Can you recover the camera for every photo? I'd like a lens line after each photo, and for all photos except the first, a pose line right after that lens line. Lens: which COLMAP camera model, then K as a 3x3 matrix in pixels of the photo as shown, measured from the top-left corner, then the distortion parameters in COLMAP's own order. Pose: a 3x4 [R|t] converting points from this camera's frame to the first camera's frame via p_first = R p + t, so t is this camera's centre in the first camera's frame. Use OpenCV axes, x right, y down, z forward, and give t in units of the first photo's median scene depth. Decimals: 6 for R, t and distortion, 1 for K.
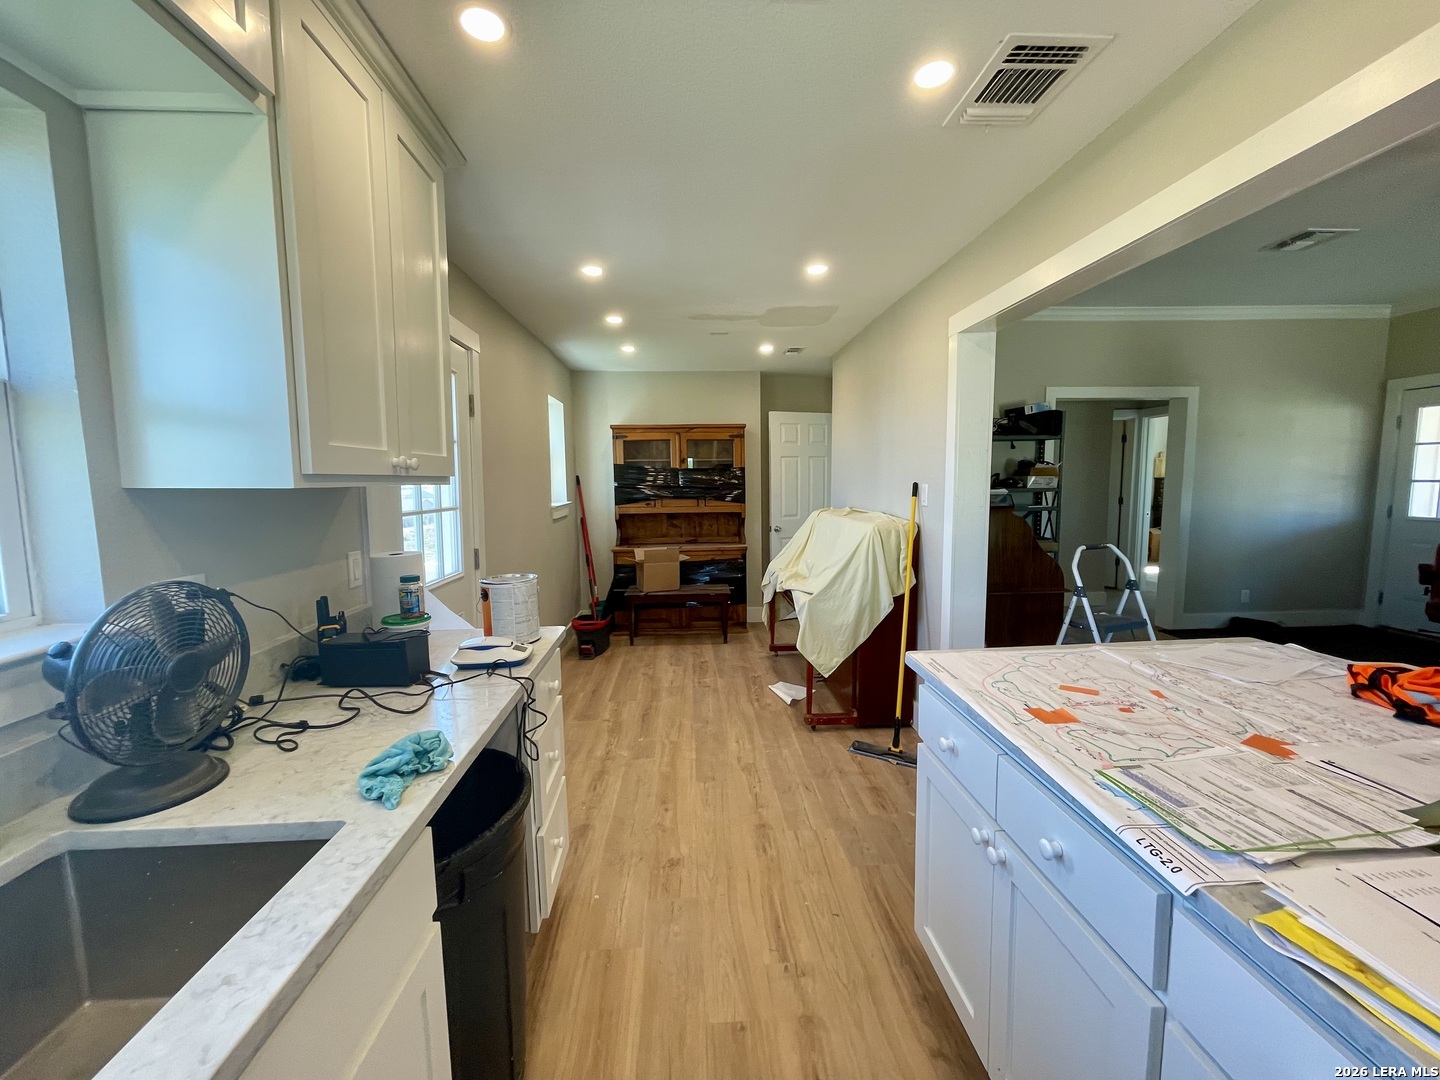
lens RADIAL K [[579.1, 0, 711.5], [0, 579.1, 538.9], [0, 0, 1]] dist [-0.003720, -0.000408]
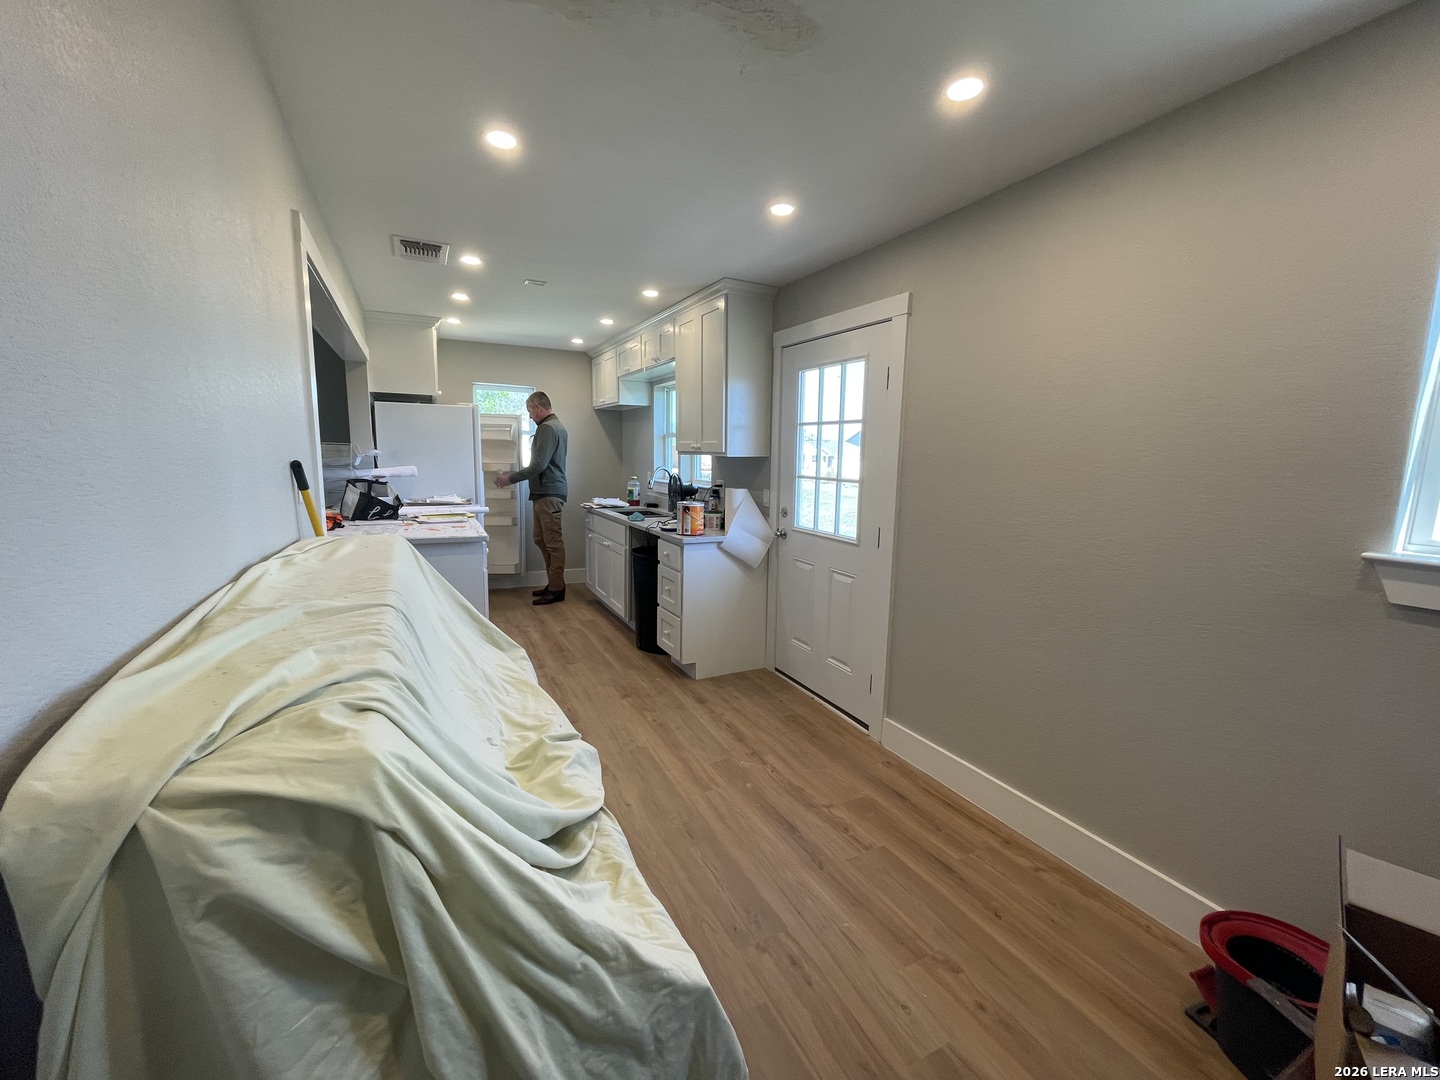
lens RADIAL K [[579.1, 0, 711.5], [0, 579.1, 538.9], [0, 0, 1]] dist [-0.003720, -0.000408]
pose [[-0.913729, 0.054137, -0.402701, 0.273585], [-0.046844, 0.970440, 0.236752, -0.201402], [0.403614, 0.235191, -0.884184, 1.931402]]
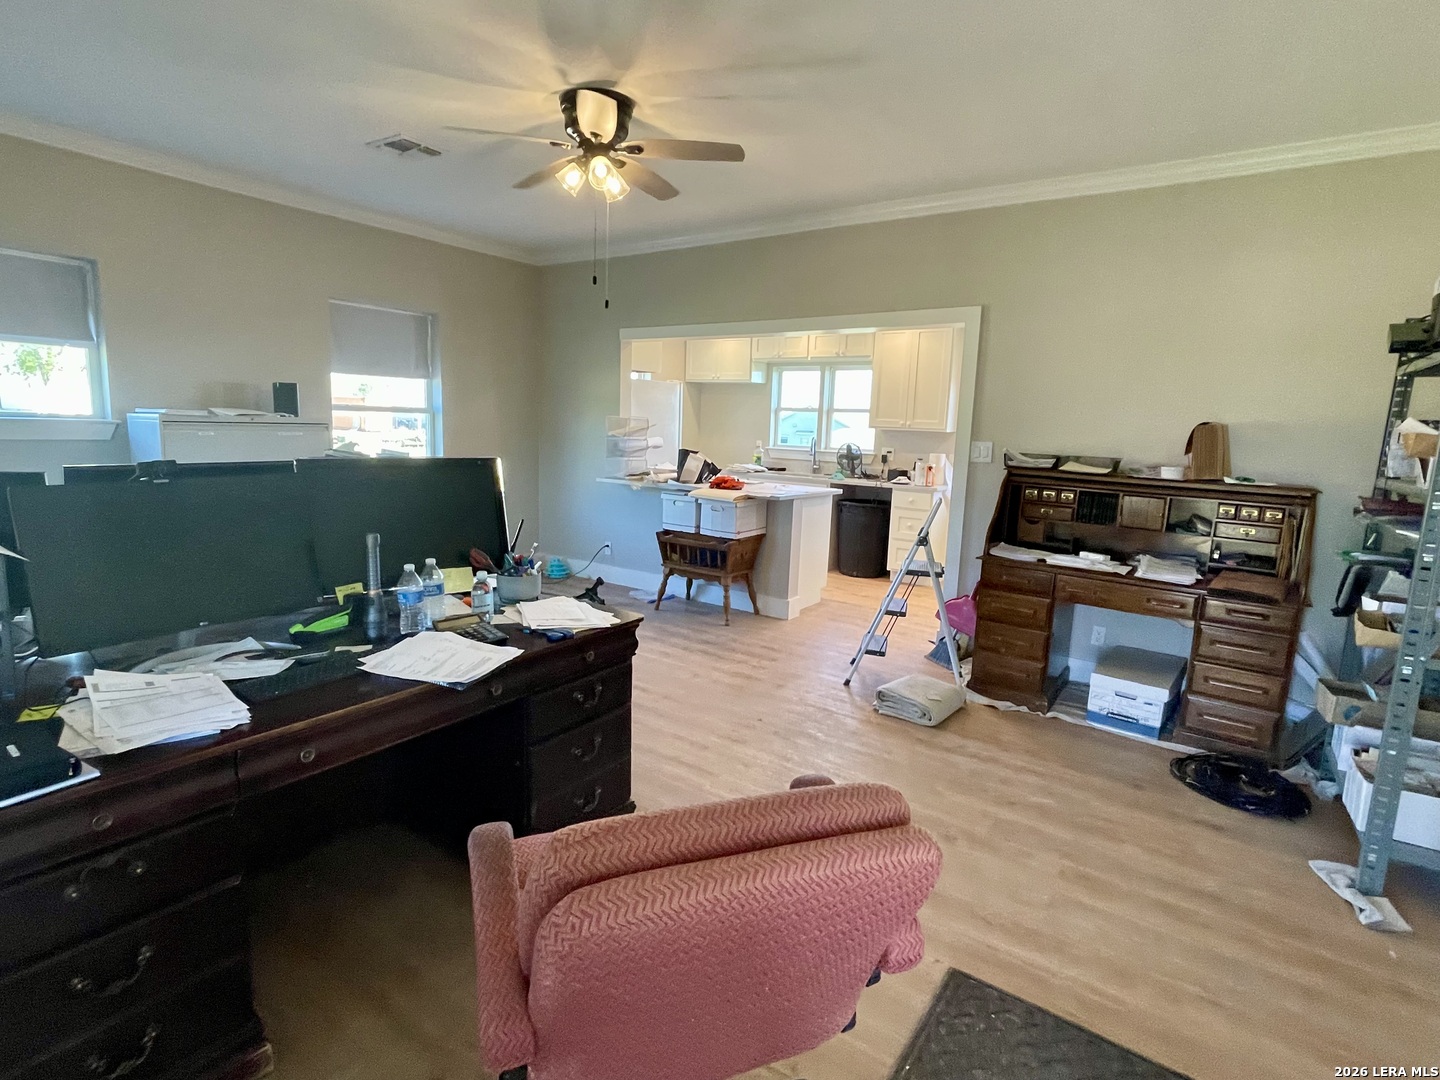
lens RADIAL K [[736.8, 0, 713.5], [0, 736.8, 537.9], [0, 0, 1]] dist [0.020240, -0.000178]
pose [[-0.624656, 0.114342, -0.772483, 2.232277], [-0.102074, 0.968779, 0.225938, -0.212290], [0.774200, 0.219984, -0.593483, 1.683880]]
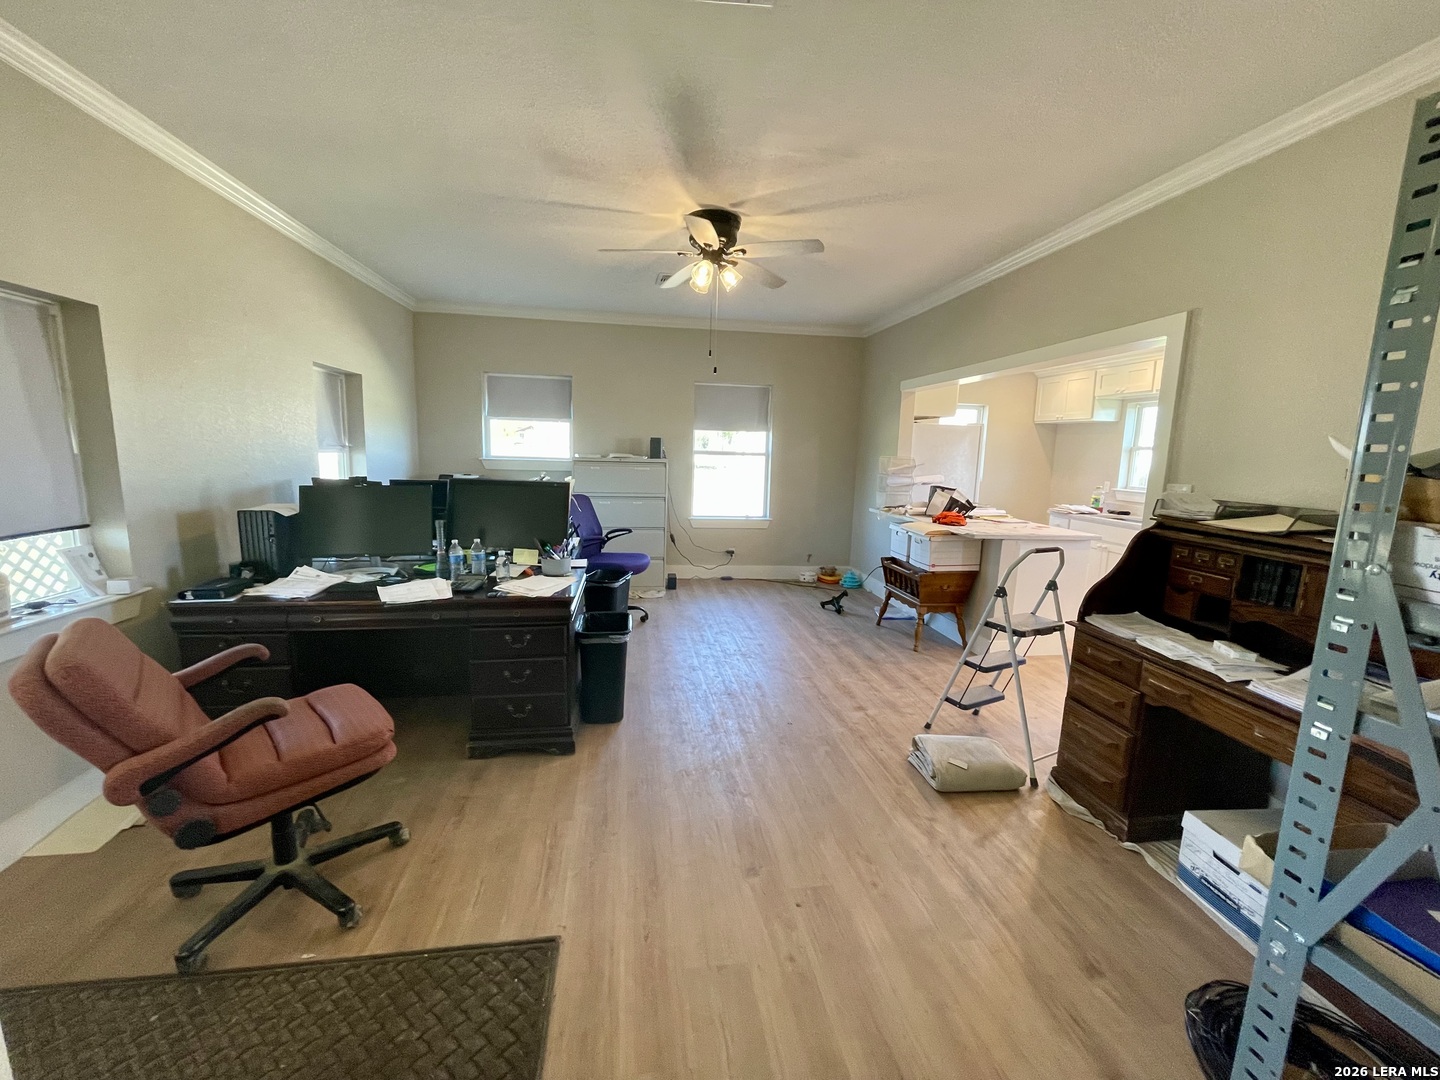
lens RADIAL K [[579.1, 0, 711.5], [0, 579.1, 538.9], [0, 0, 1]] dist [-0.003720, -0.000408]
pose [[-0.996409, 0.002122, -0.084648, 1.416913], [-0.019148, 0.968143, 0.249665, -0.253832], [0.082482, 0.250389, -0.964625, 2.063081]]
